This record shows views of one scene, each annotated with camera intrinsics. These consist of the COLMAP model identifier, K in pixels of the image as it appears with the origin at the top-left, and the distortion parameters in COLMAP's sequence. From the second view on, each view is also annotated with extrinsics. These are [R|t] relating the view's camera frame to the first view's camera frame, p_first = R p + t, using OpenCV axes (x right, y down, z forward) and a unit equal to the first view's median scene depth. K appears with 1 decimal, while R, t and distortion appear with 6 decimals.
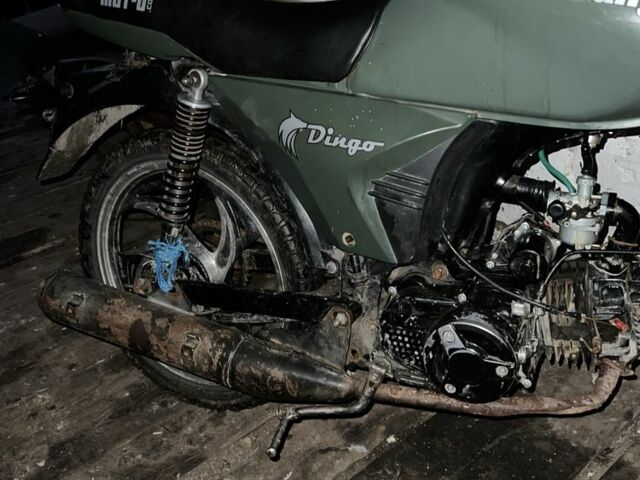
lens RADIAL K [[643.8, 0, 320.0], [0, 643.8, 240.0], [0, 0, 1]] dist [0.085103, -0.152615]
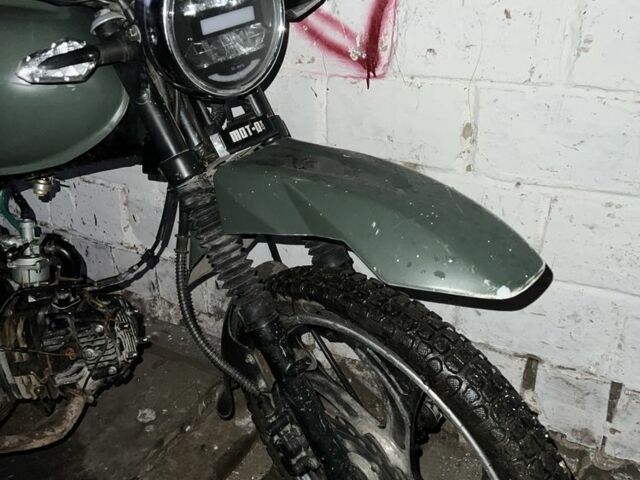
lens RADIAL K [[633.5, 0, 315.9], [0, 633.5, 226.9], [0, 0, 1]] dist [0.113849, -0.234807]
pose [[0.923851, -0.049804, 0.379499, 0.412827], [0.099336, 0.988723, -0.112068, 0.075965], [-0.369638, 0.141232, 0.918380, -0.151845]]
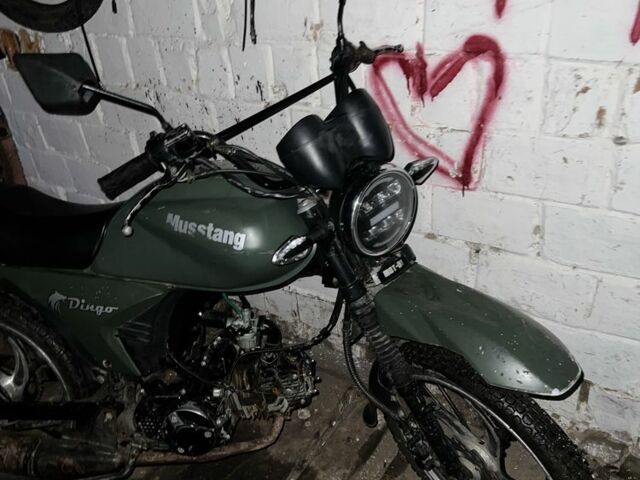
lens RADIAL K [[643.8, 0, 320.0], [0, 643.8, 240.0], [0, 0, 1]] dist [0.085103, -0.152615]
pose [[0.953774, -0.117532, 0.276588, 0.137758], [0.126521, 0.991853, -0.014815, -0.209096], [-0.272593, 0.049124, 0.960874, -0.632438]]
